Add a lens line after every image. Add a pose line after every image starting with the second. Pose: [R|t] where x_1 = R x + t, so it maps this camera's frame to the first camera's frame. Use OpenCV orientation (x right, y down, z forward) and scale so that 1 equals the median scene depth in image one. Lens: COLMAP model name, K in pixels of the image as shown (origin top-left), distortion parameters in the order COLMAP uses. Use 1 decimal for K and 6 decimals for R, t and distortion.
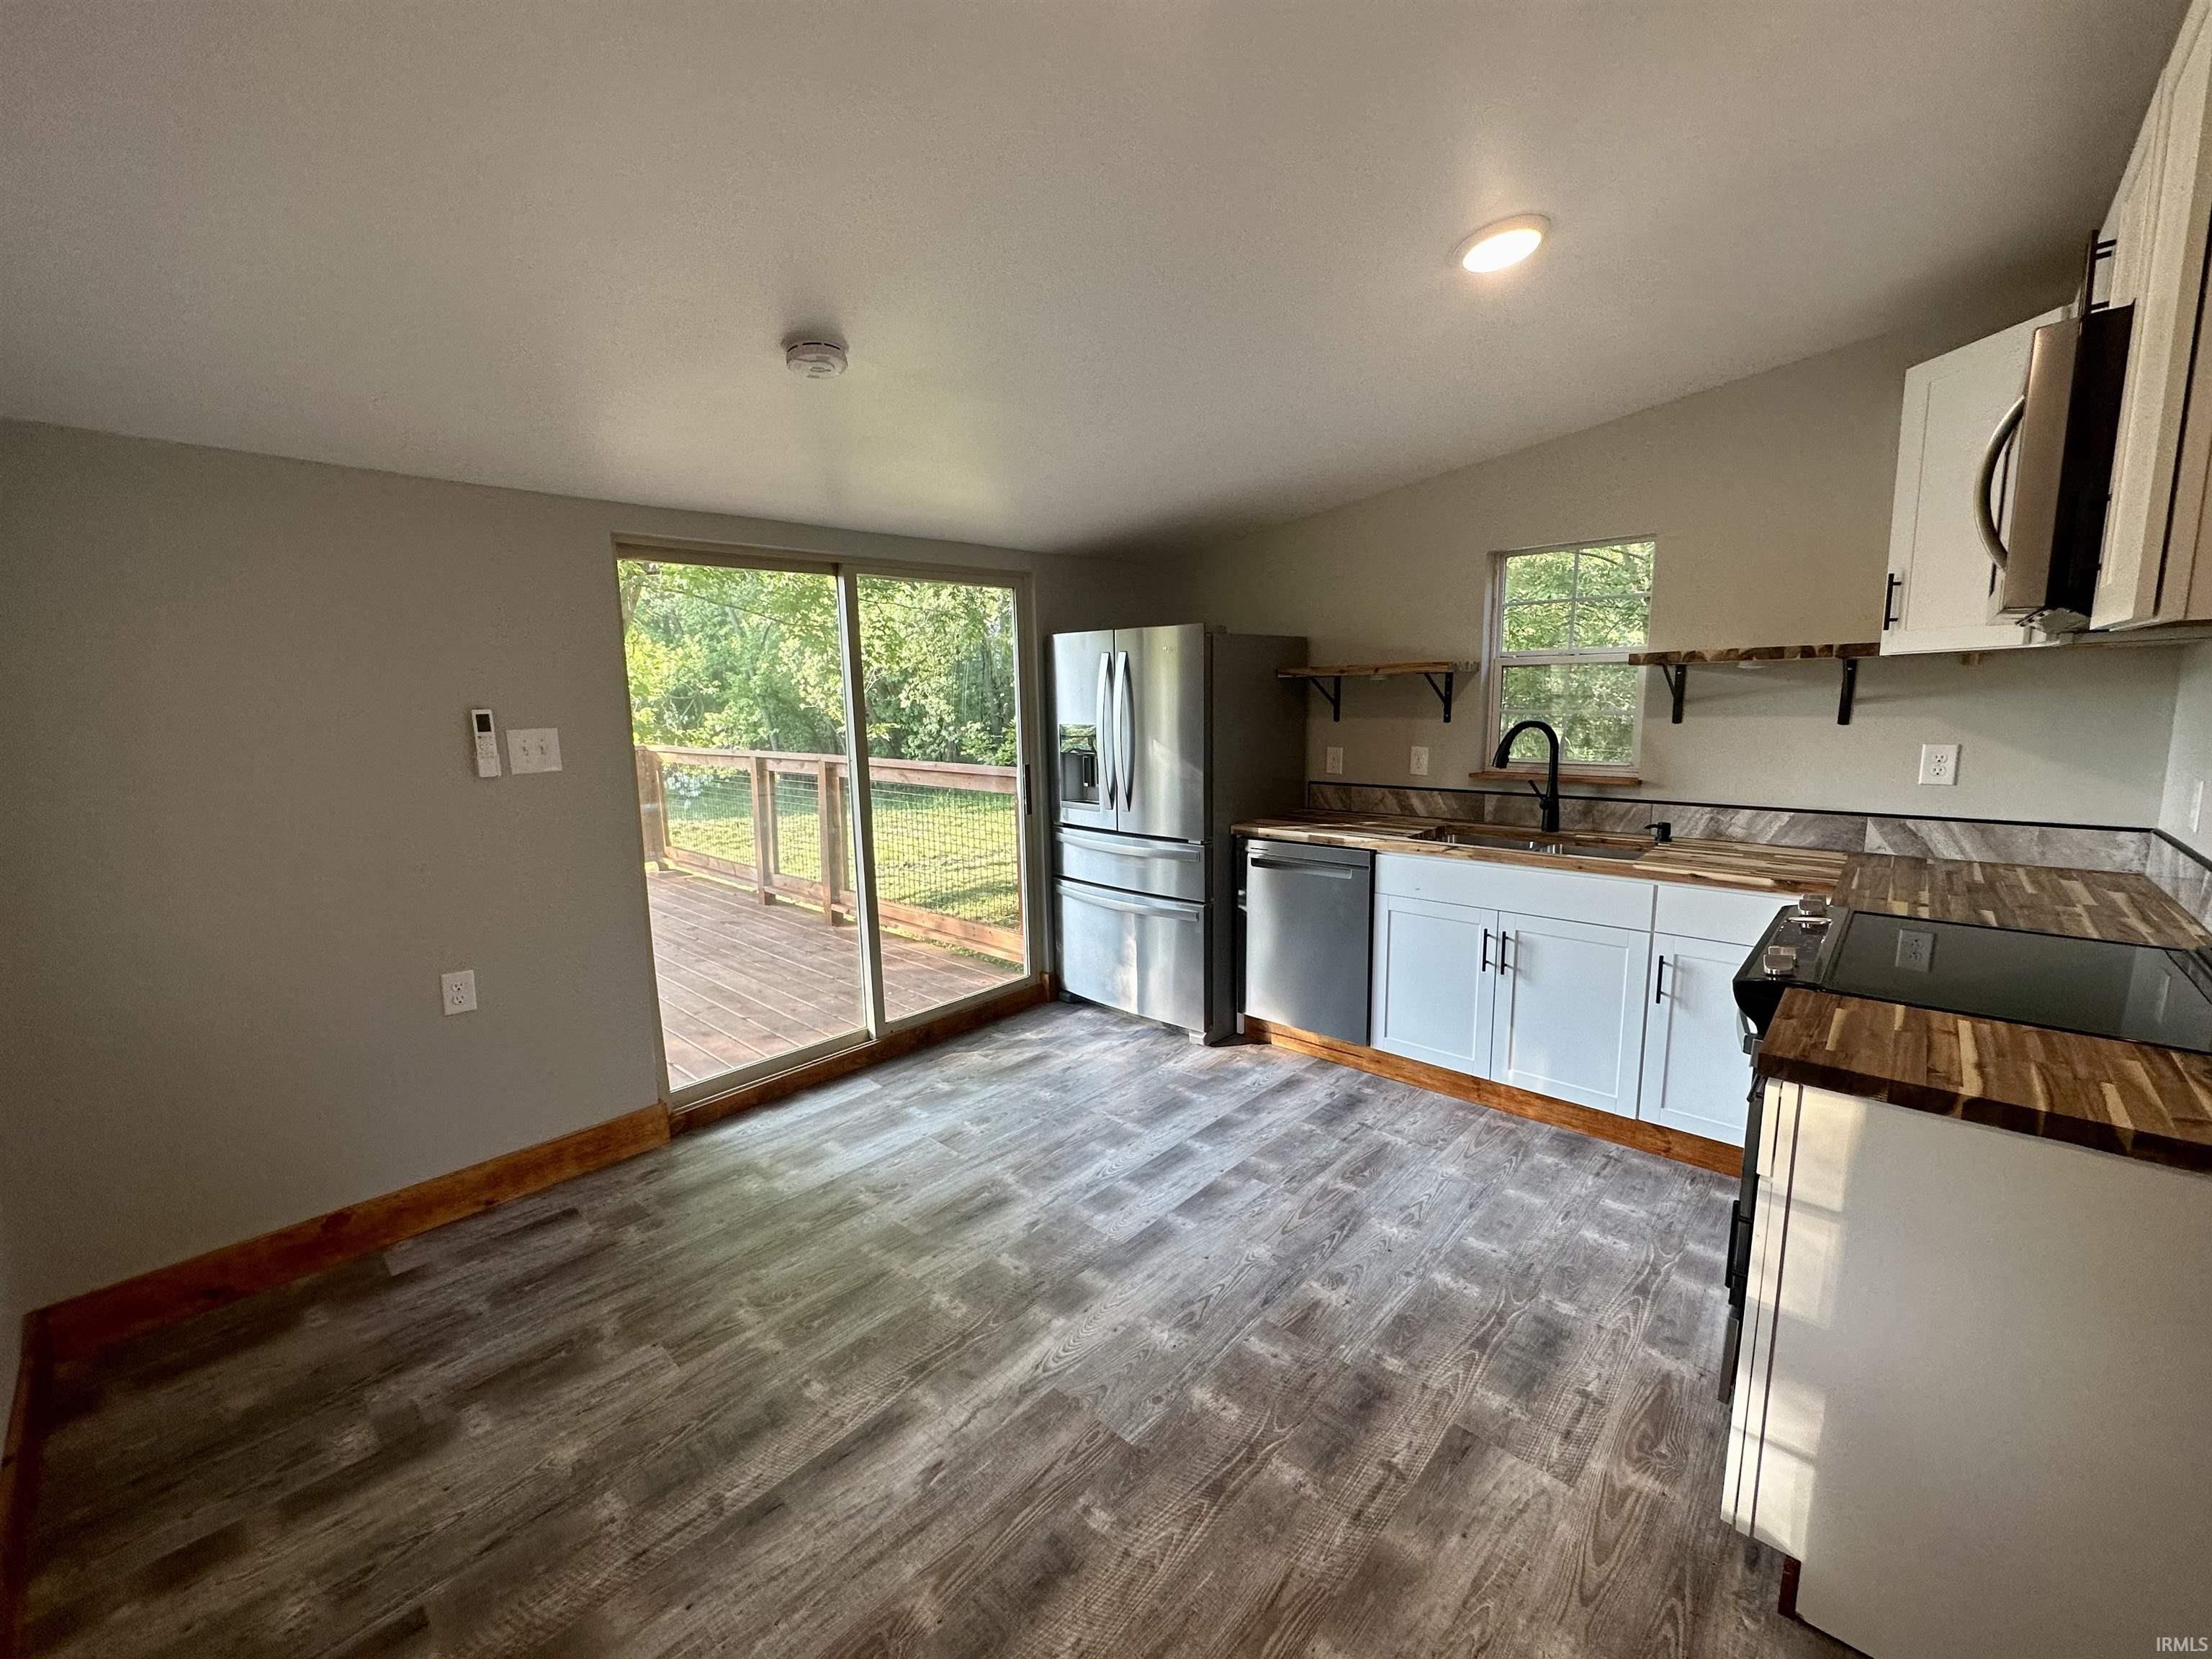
lens RADIAL K [[882.9, 0, 1103.4], [0, 882.9, 826.9], [0, 0, 1]] dist [-0.004445, 0.000729]
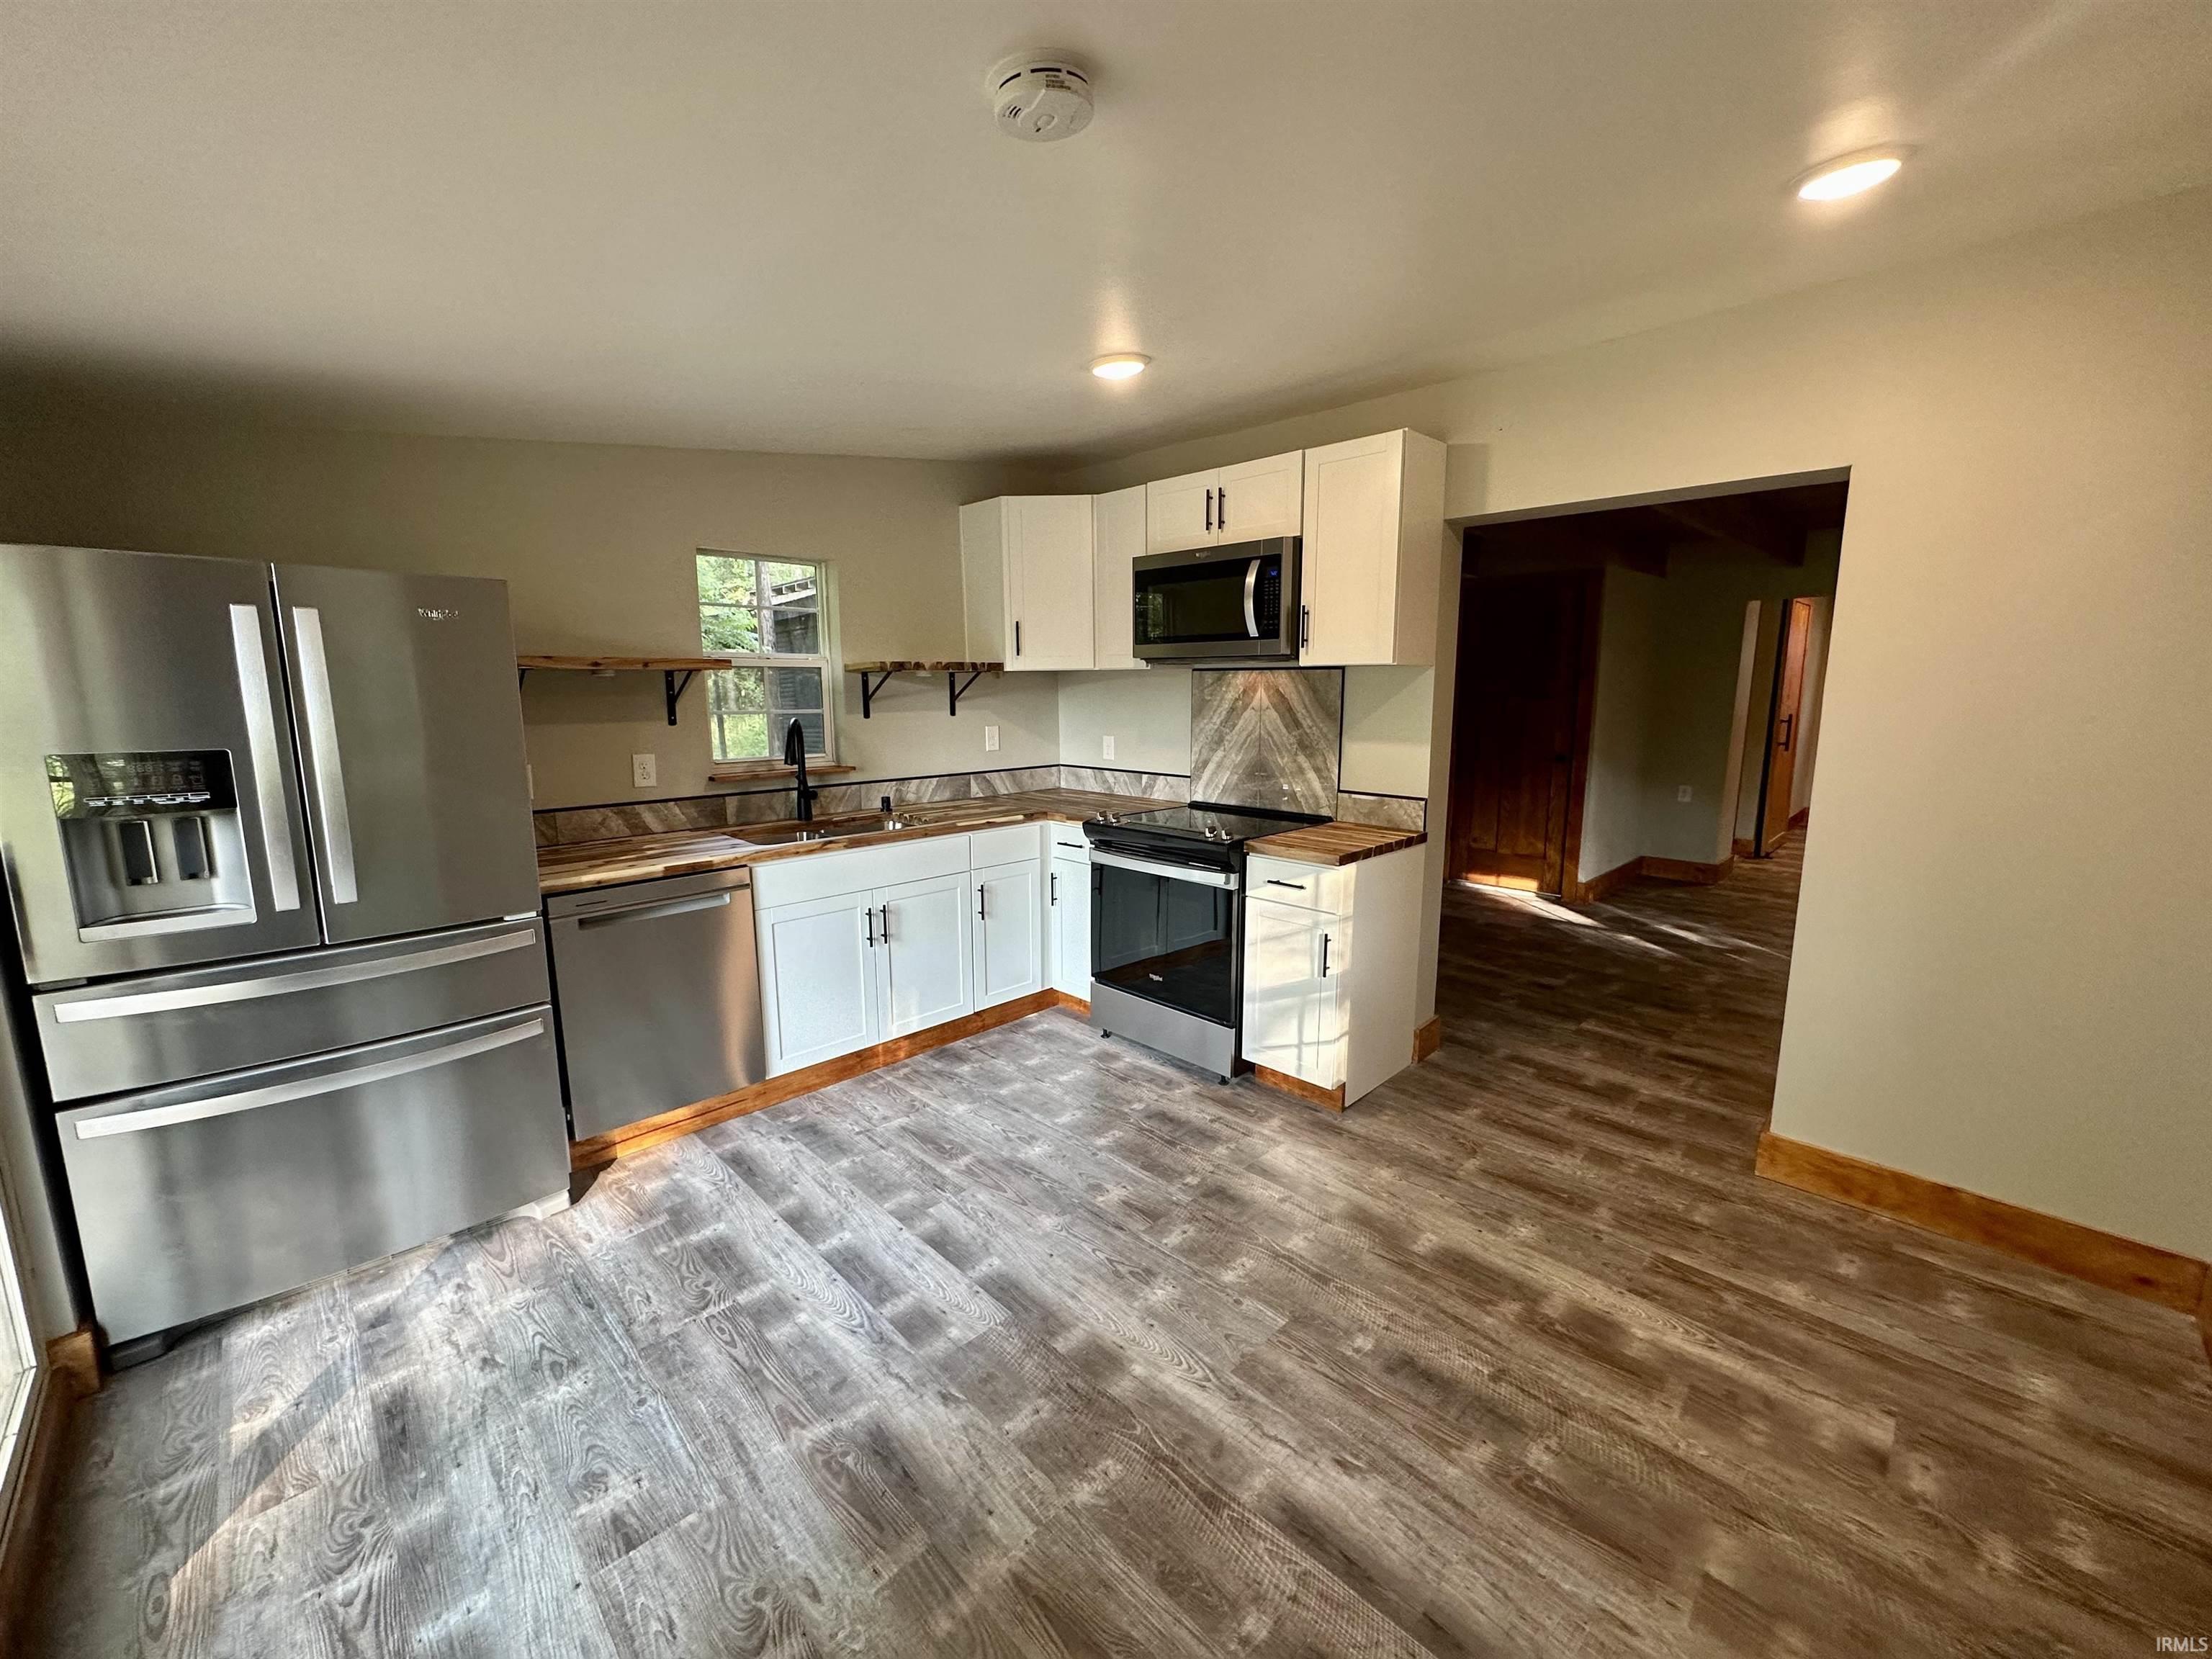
lens RADIAL K [[882.9, 0, 1106.2], [0, 882.9, 825.2], [0, 0, 1]] dist [-0.004445, 0.000729]
pose [[0.041827, -0.134993, 0.989963, -0.667669], [0.153004, 0.980009, 0.127171, -0.084770], [-0.987340, 0.146149, 0.061646, 0.678375]]
